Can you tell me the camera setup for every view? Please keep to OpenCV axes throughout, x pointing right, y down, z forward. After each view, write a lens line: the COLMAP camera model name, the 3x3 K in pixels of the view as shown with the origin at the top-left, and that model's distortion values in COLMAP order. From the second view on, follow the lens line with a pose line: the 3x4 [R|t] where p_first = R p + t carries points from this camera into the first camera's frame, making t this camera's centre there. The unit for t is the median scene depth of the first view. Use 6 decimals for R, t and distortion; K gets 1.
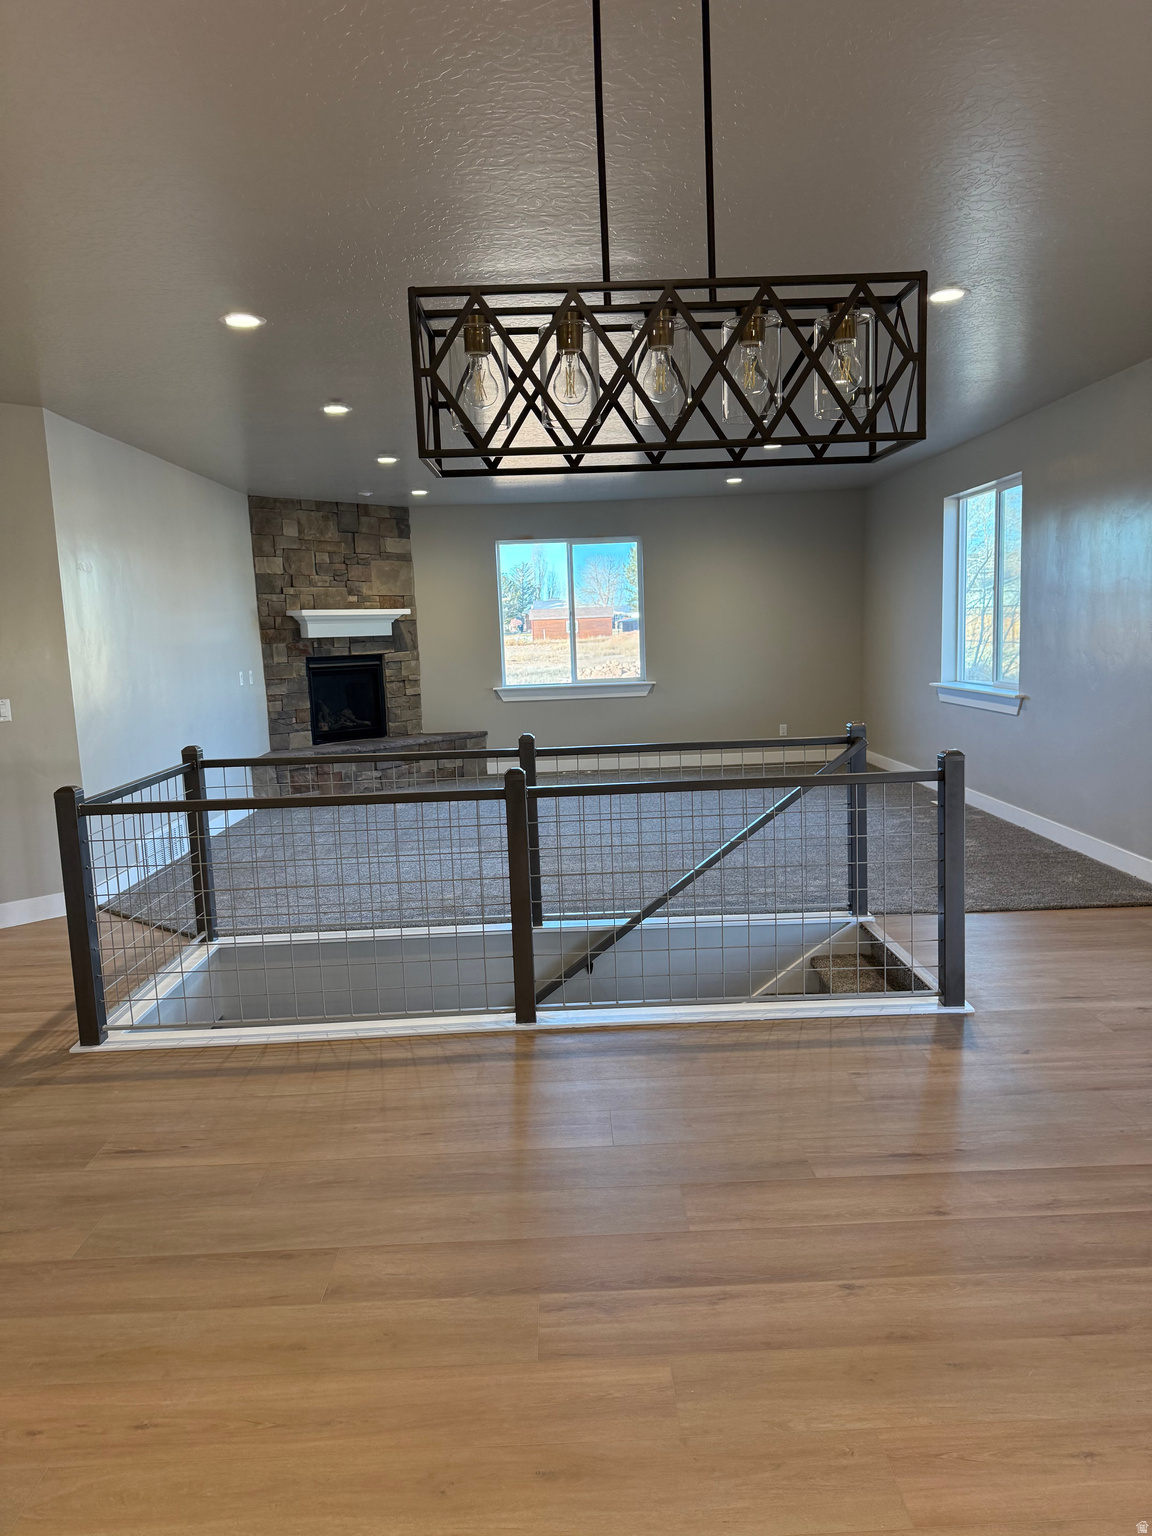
lens RADIAL K [[1060.9, 0, 579.2], [0, 1060.9, 776.9], [0, 0, 1]] dist [-0.045430, 0.014974]
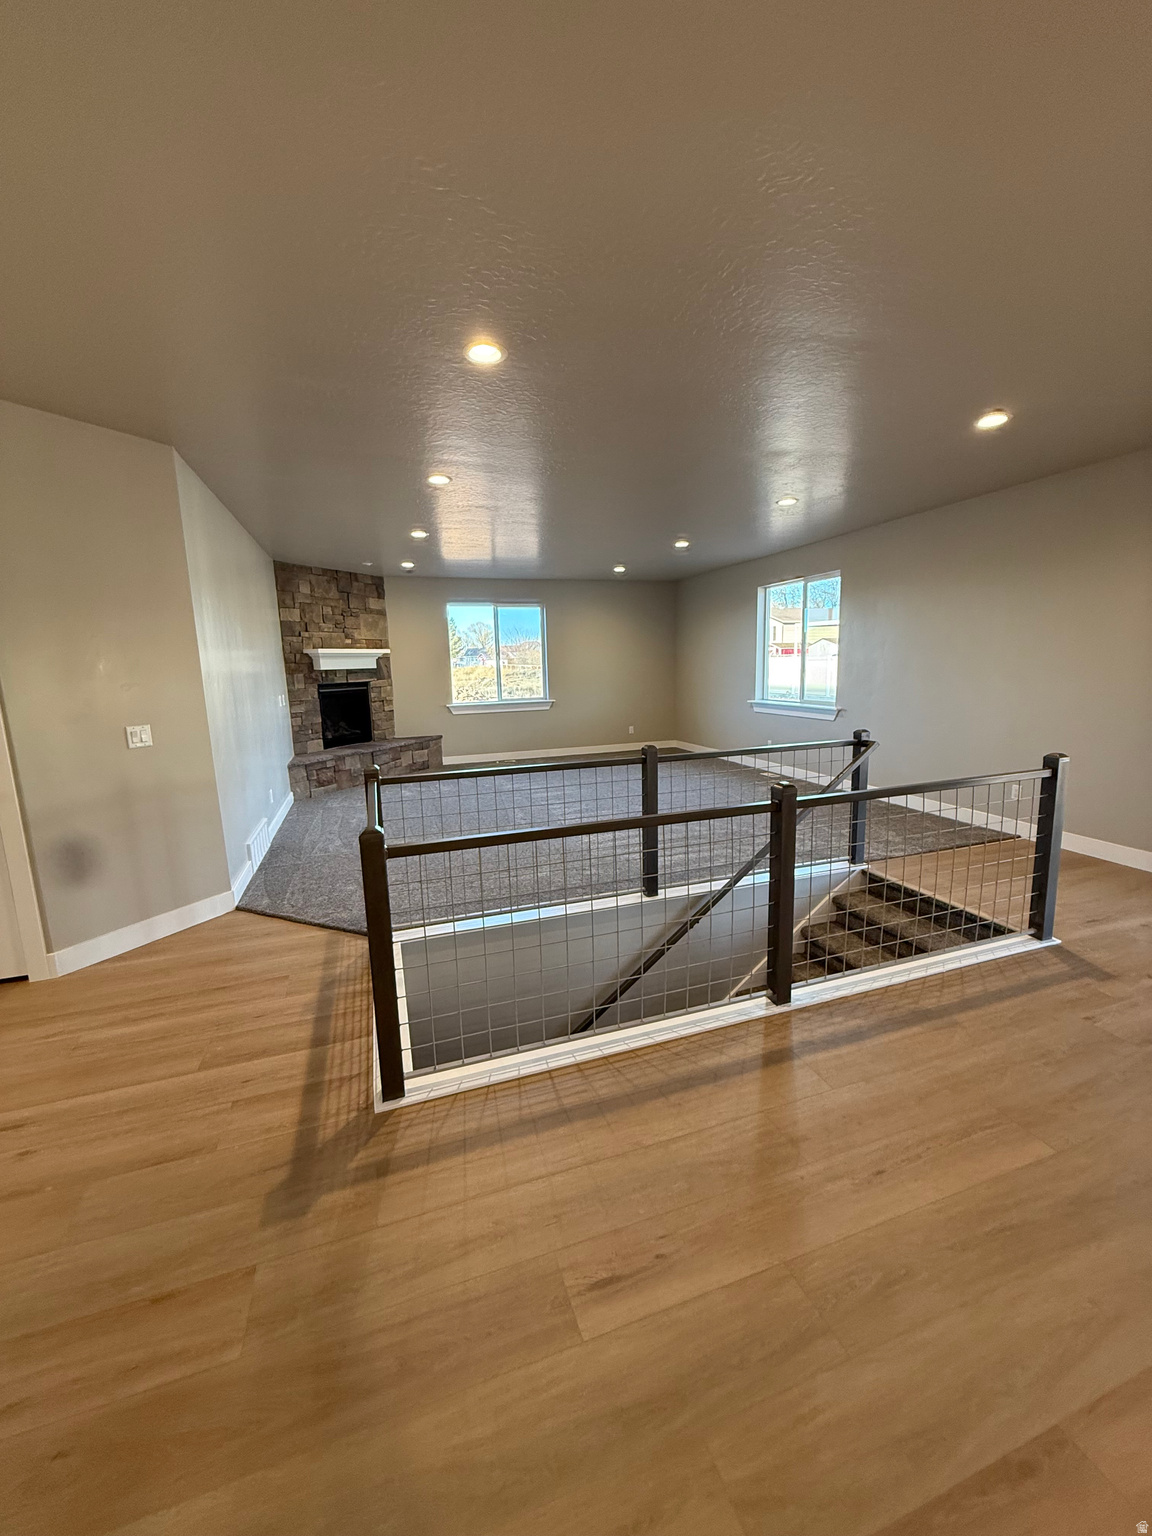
lens RADIAL K [[616.8, 0, 578.5], [0, 616.8, 760.0], [0, 0, 1]] dist [-0.048283, -0.000011]
pose [[0.957416, -0.035263, 0.286552, -0.162894], [0.032255, 0.999364, 0.015210, -0.017949], [-0.286906, -0.005320, 0.957944, 0.157641]]
